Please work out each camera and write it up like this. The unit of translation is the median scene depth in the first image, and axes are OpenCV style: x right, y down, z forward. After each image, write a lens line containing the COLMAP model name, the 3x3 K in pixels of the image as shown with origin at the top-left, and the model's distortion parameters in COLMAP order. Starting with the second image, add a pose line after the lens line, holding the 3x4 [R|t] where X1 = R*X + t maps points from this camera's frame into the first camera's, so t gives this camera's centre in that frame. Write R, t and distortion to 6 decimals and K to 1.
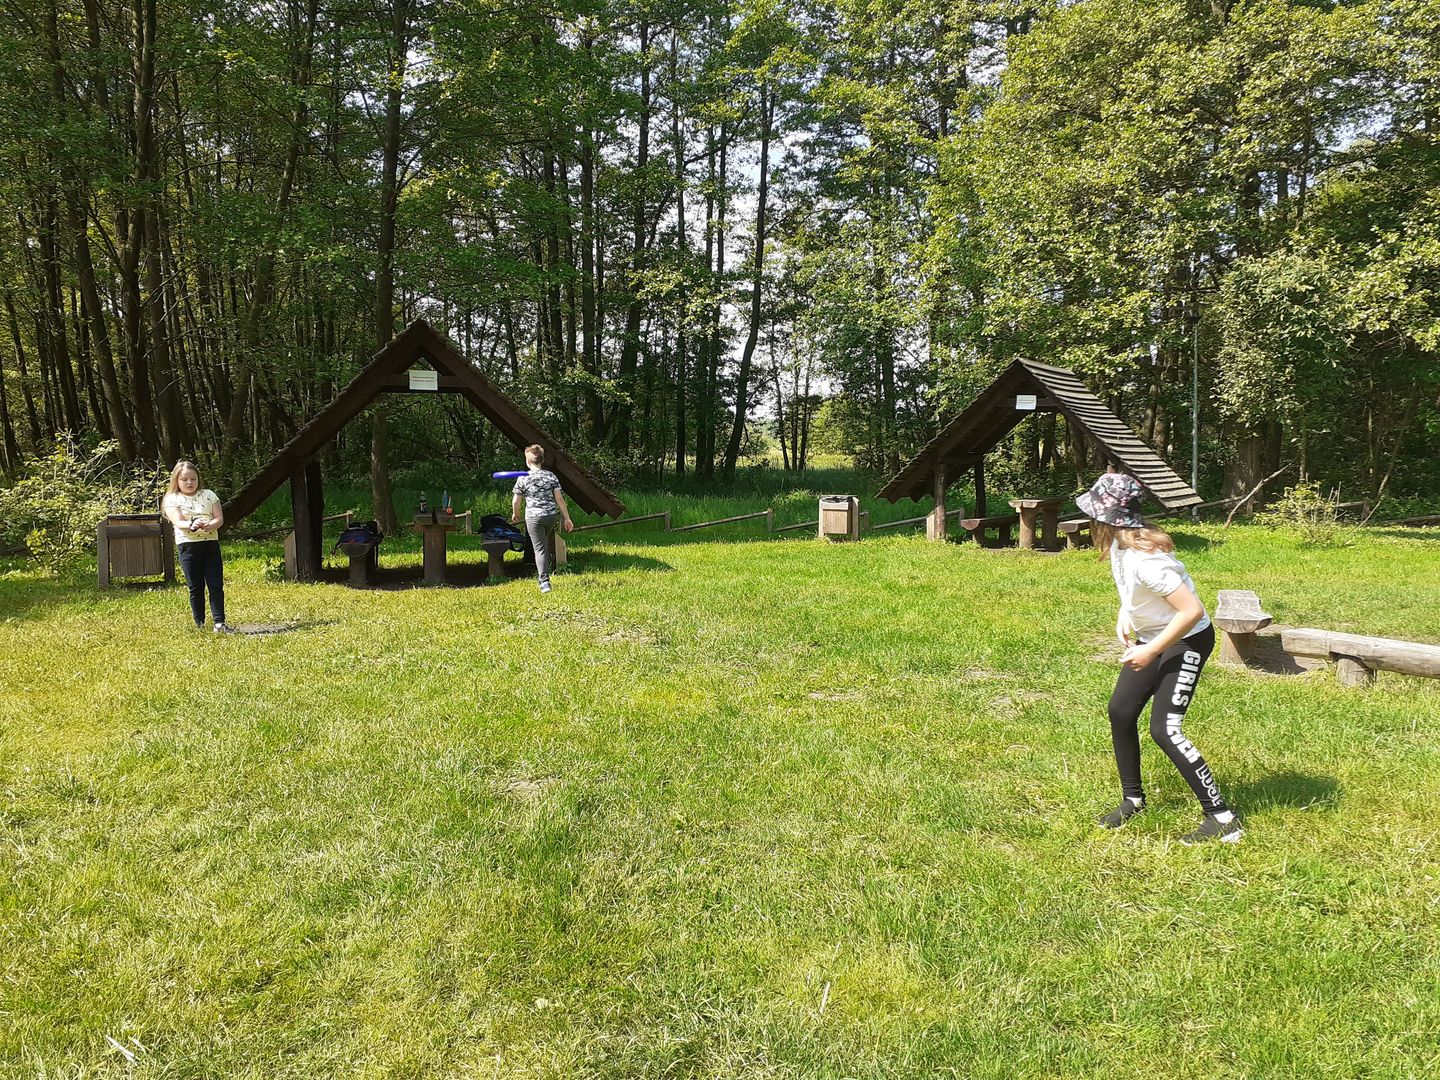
lens RADIAL K [[1132.5, 0, 720.0], [0, 1132.5, 540.0], [0, 0, 1]] dist [0.000508, 0.000247]
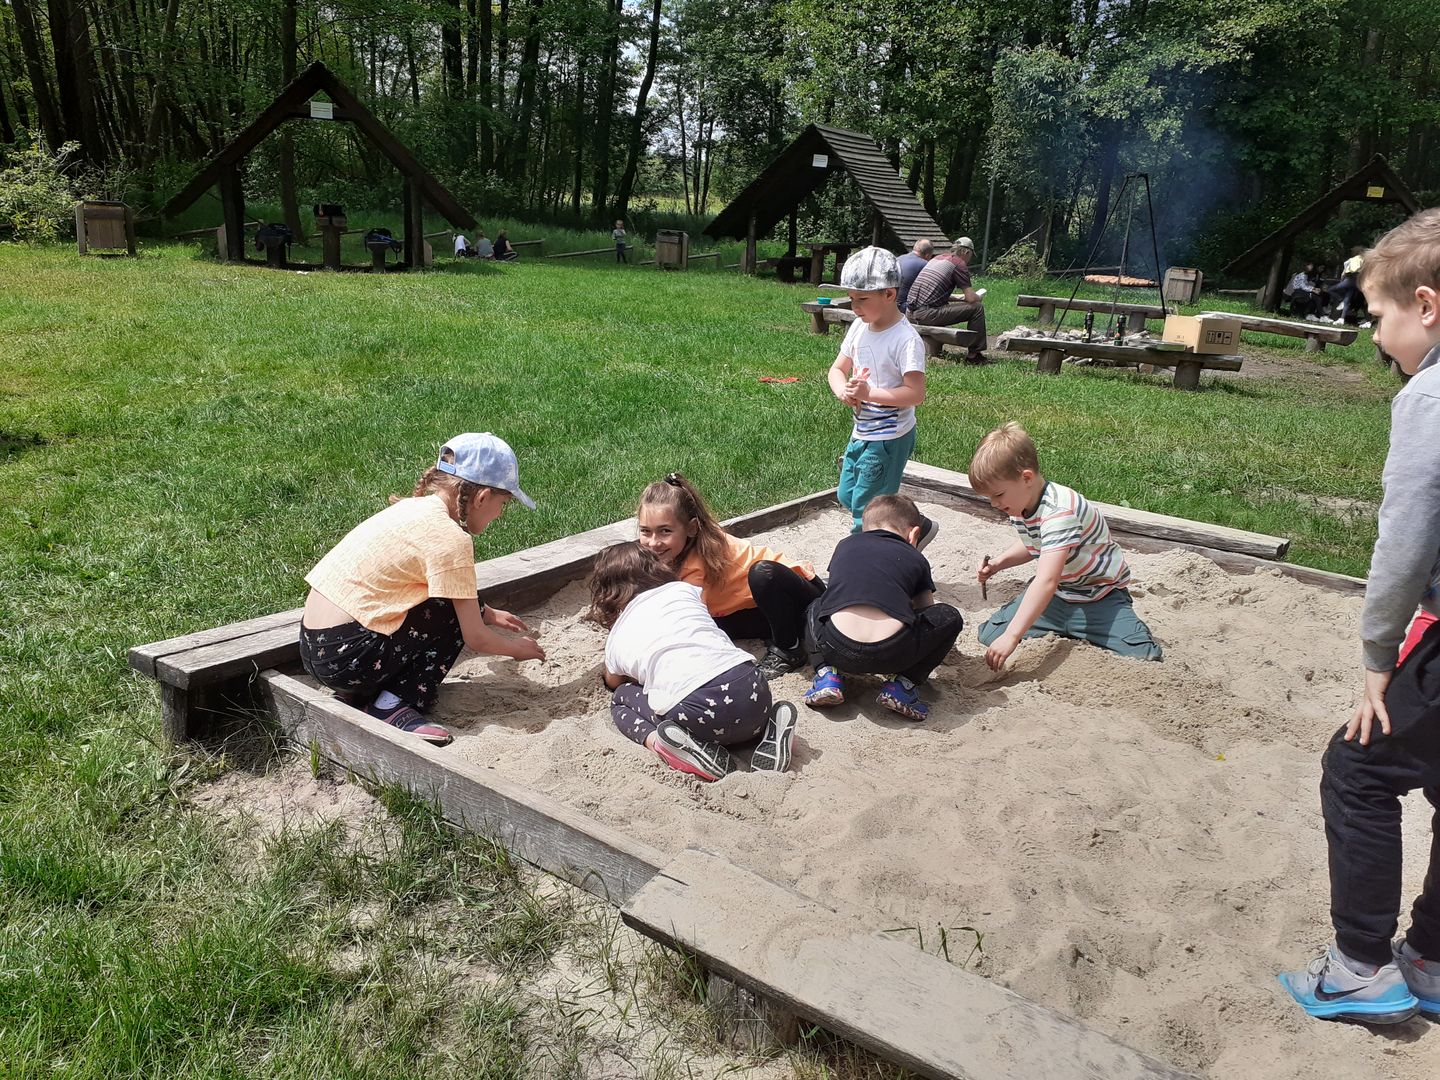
lens RADIAL K [[1138.3, 0, 665.8], [0, 1138.3, 539.1], [0, 0, 1]] dist [0.003539, -0.002680]
pose [[0.997703, 0.058008, 0.034986, 0.048209], [-0.064172, 0.974765, 0.213810, 0.014283], [-0.021701, -0.215564, 0.976249, -0.164510]]
